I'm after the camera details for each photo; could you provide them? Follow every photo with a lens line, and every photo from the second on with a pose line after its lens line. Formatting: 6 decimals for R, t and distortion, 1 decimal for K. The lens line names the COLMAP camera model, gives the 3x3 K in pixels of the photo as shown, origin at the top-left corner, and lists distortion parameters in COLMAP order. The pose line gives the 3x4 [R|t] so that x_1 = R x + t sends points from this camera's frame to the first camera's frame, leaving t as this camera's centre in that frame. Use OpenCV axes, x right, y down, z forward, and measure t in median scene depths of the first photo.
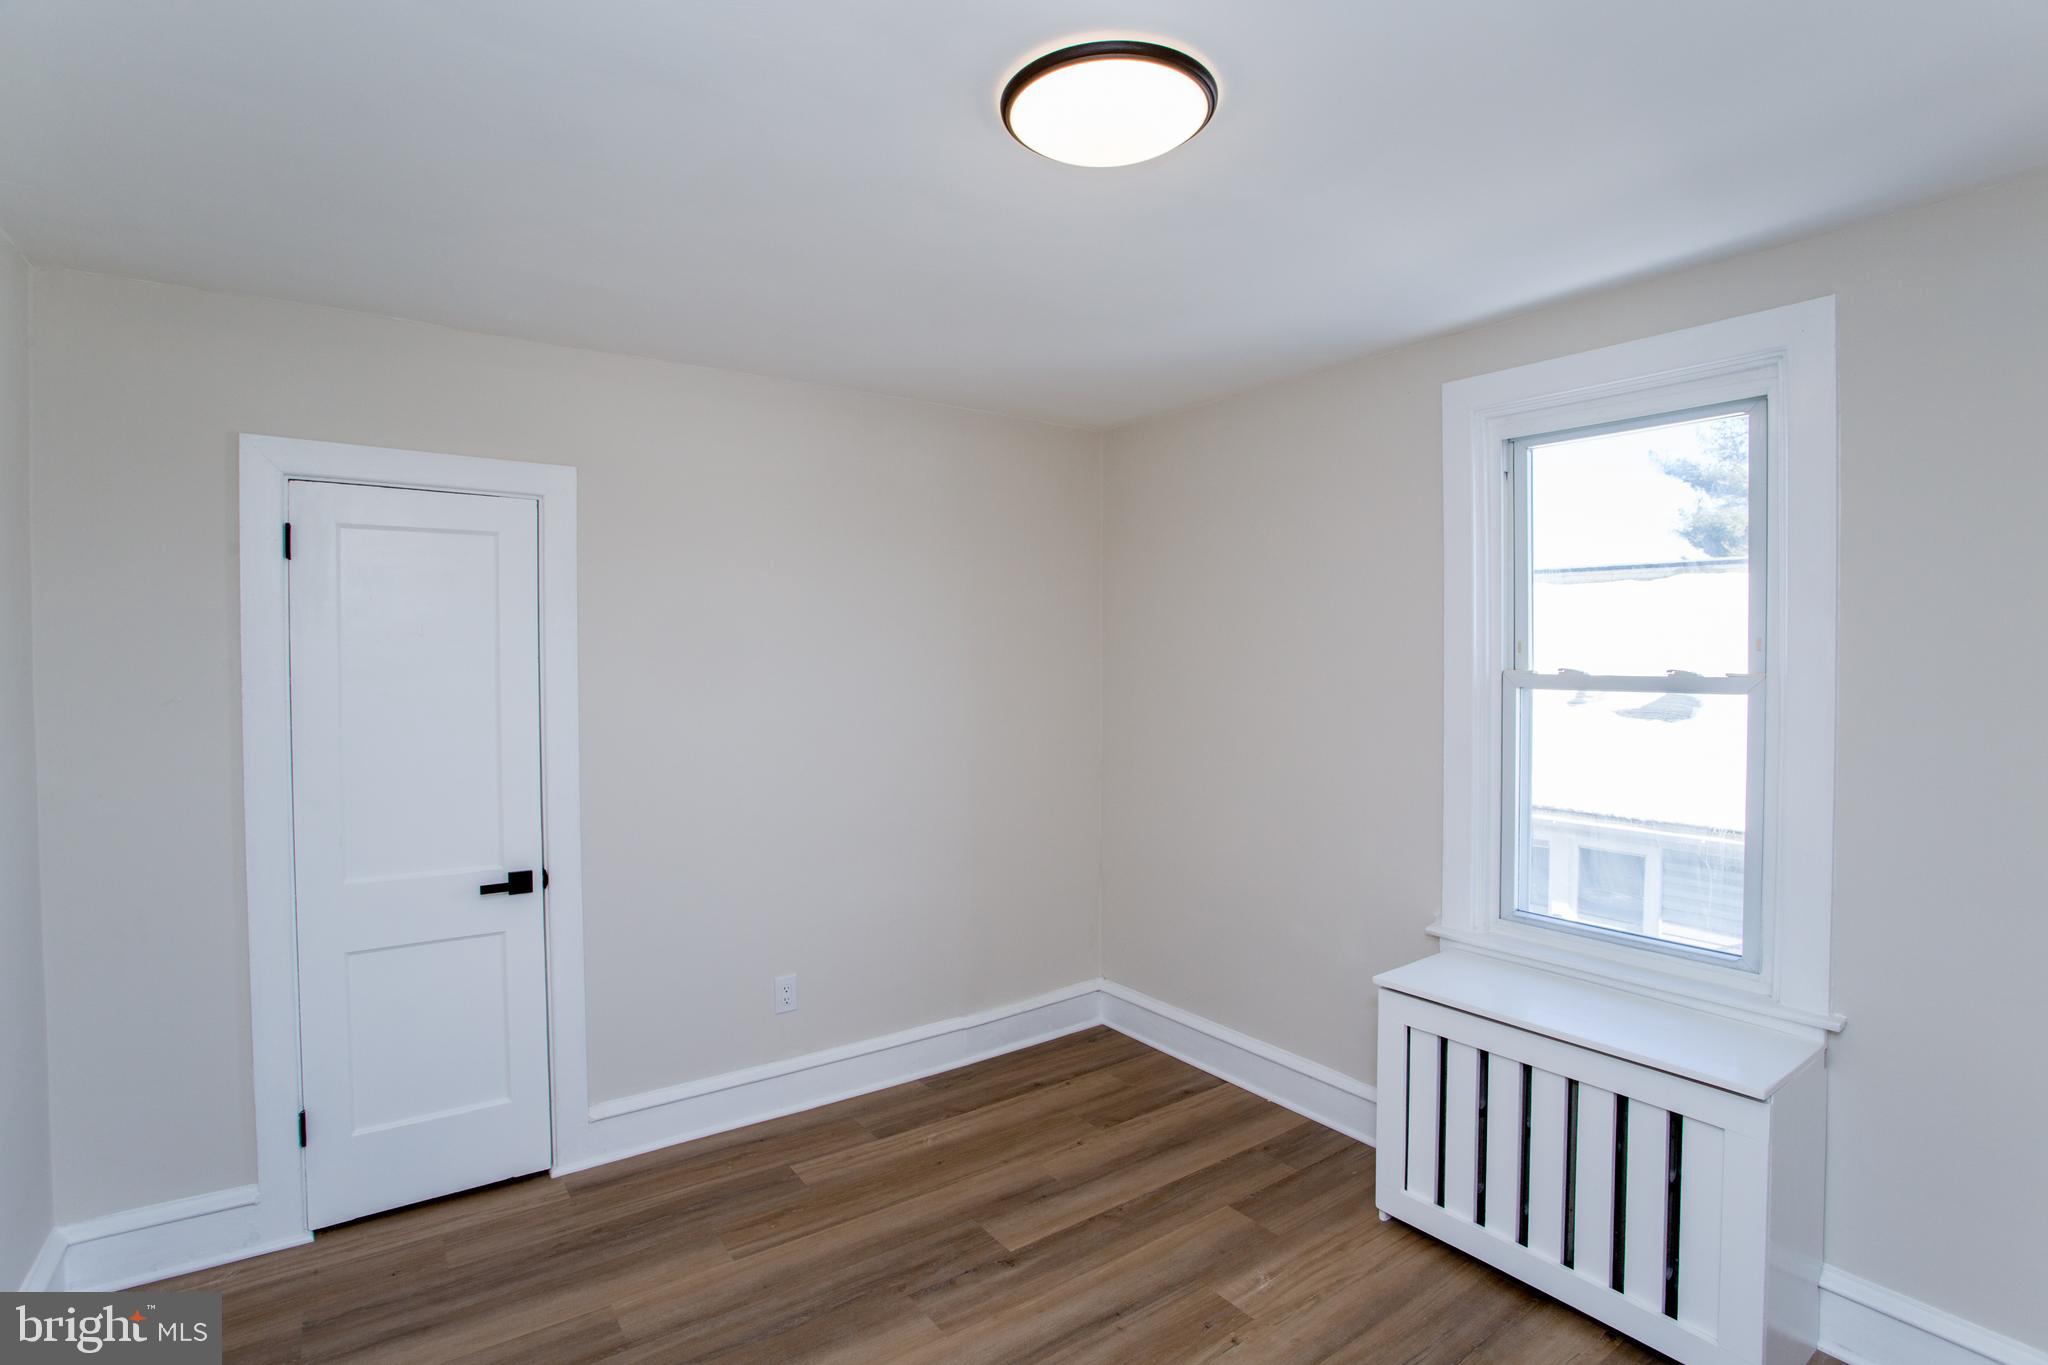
lens RADIAL K [[987.3, 0, 1014.8], [0, 987.3, 672.8], [0, 0, 1]] dist [-0.071911, 0.027391]
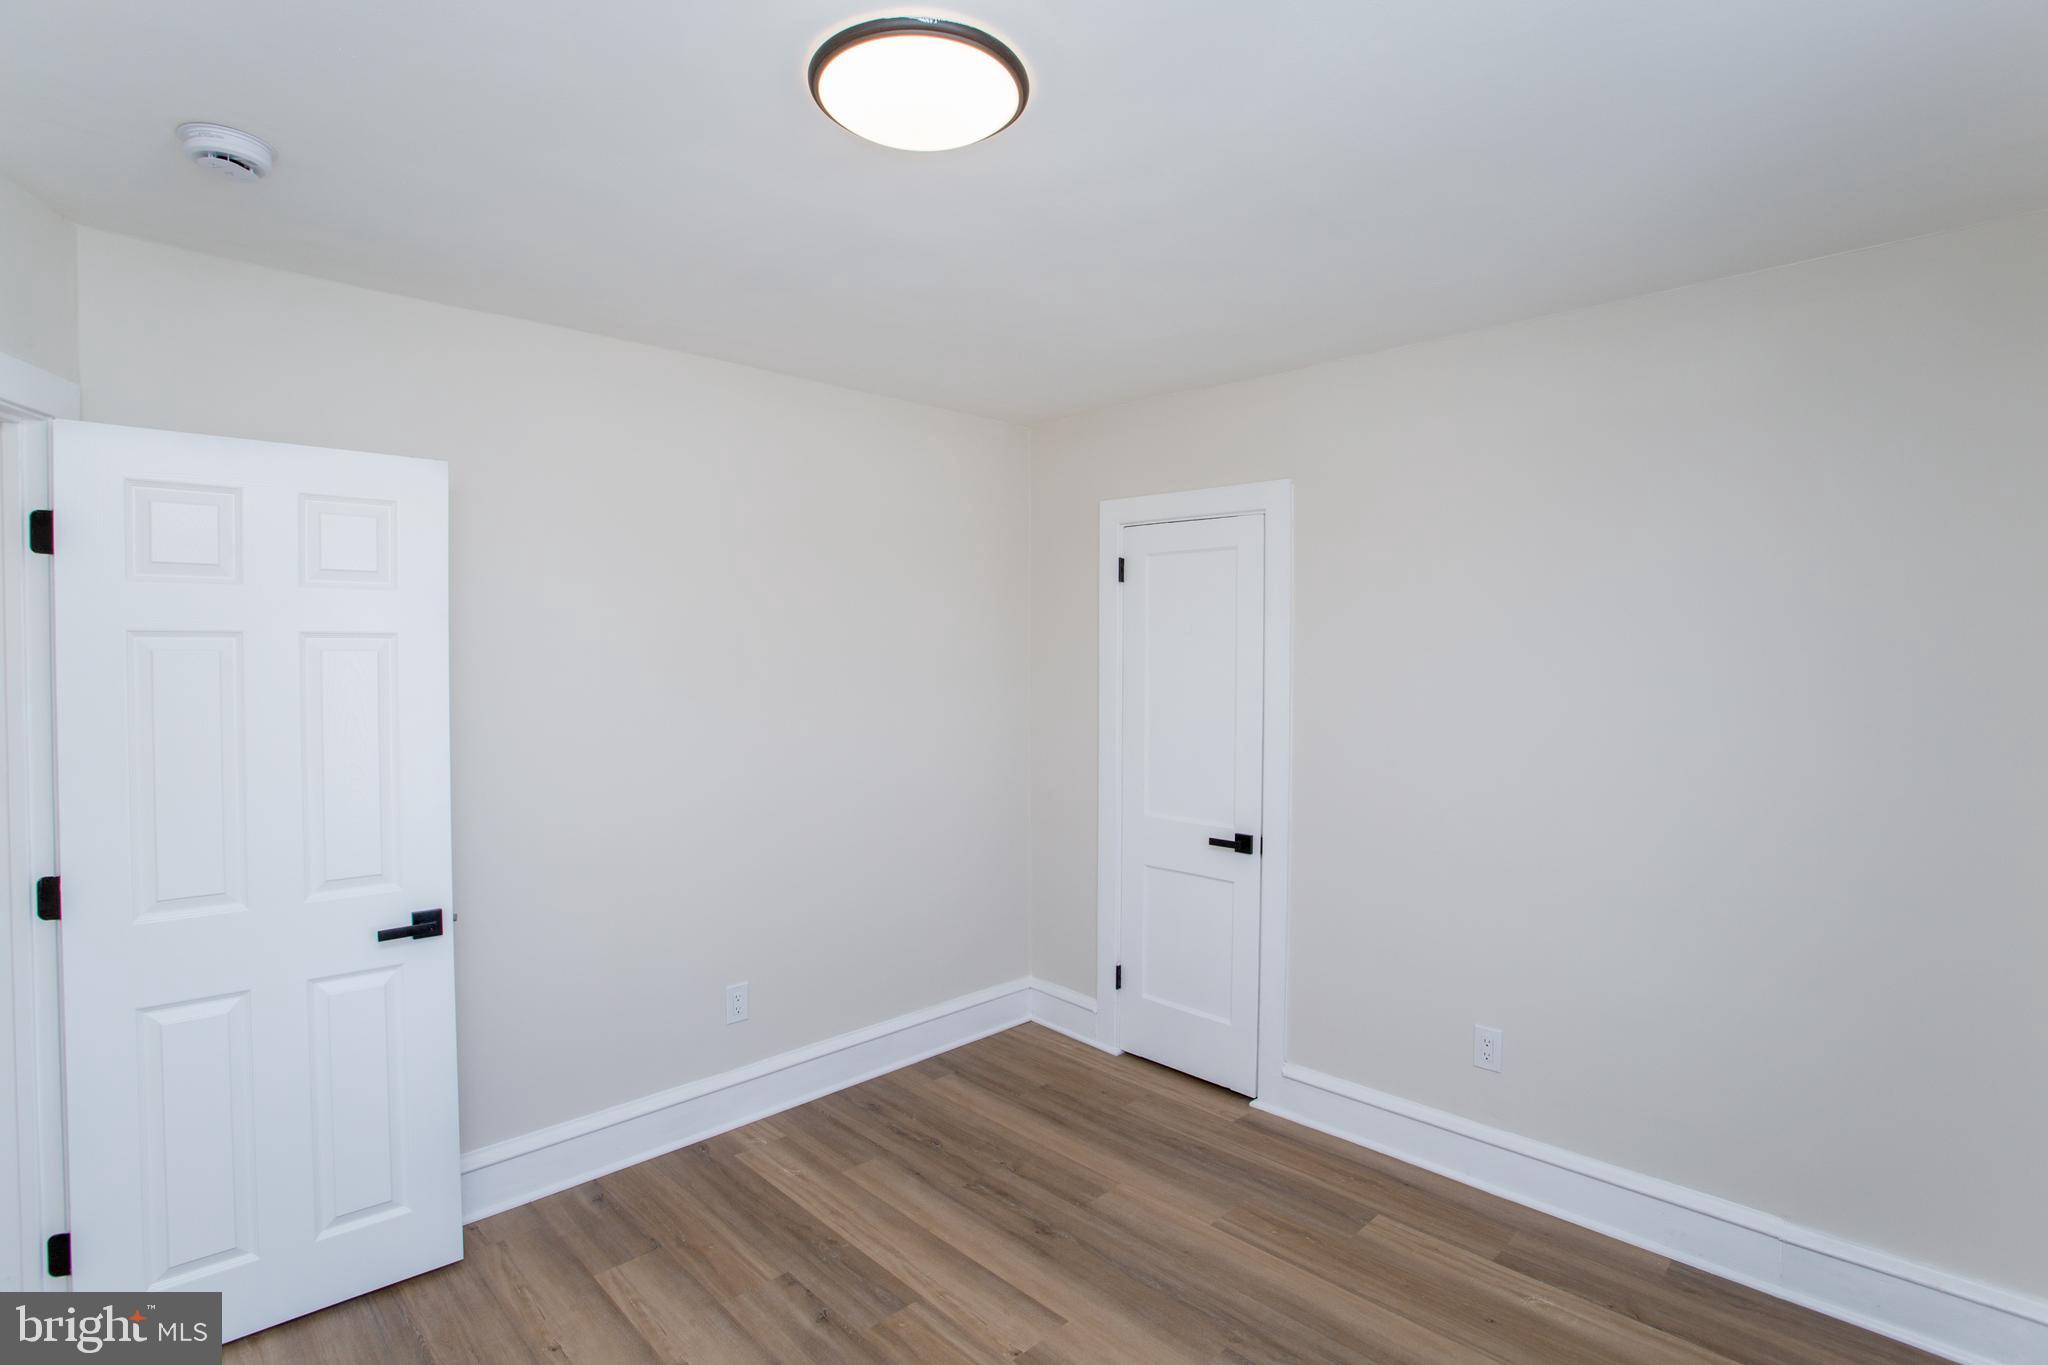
lens RADIAL K [[987.3, 0, 1014.8], [0, 987.3, 672.8], [0, 0, 1]] dist [-0.071911, 0.027391]
pose [[0.159472, 0.022432, -0.986948, 0.651341], [-0.022419, 0.999566, 0.019097, -0.006487], [0.986948, 0.019081, 0.159906, 0.565138]]
